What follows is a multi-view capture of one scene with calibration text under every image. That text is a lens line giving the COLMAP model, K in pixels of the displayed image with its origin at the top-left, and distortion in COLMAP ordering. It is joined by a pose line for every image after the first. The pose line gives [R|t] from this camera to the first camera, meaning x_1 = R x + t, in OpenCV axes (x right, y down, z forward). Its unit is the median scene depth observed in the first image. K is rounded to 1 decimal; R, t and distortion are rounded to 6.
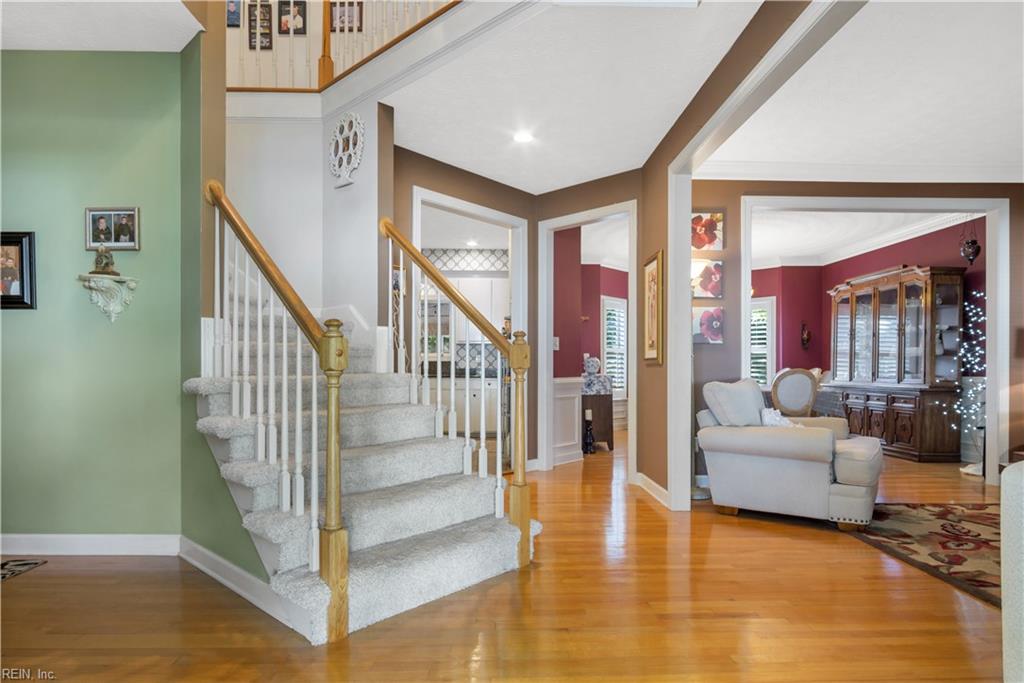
lens RADIAL K [[555.2, 0, 510.5], [0, 555.2, 366.2], [0, 0, 1]] dist [-0.002889, -0.000946]
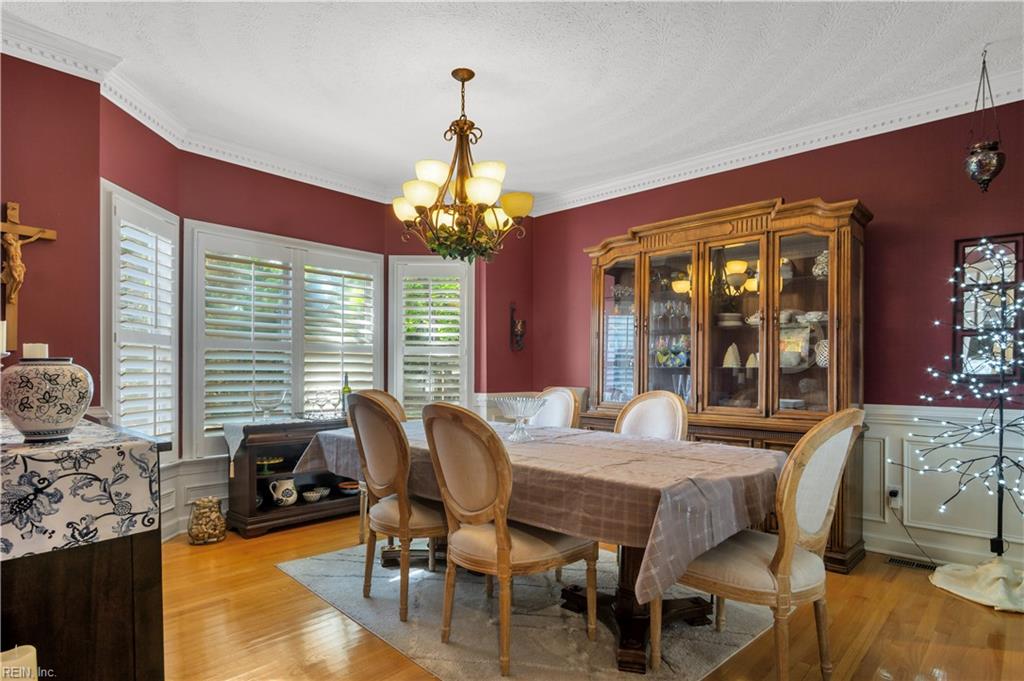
lens RADIAL K [[555.2, 0, 510.5], [0, 555.2, 365.2], [0, 0, 1]] dist [-0.002889, -0.000946]
pose [[0.702072, 0.003286, 0.712099, 0.109361], [0.000158, 0.999989, -0.004771, -0.012119], [-0.712106, 0.003462, 0.702063, 0.659011]]
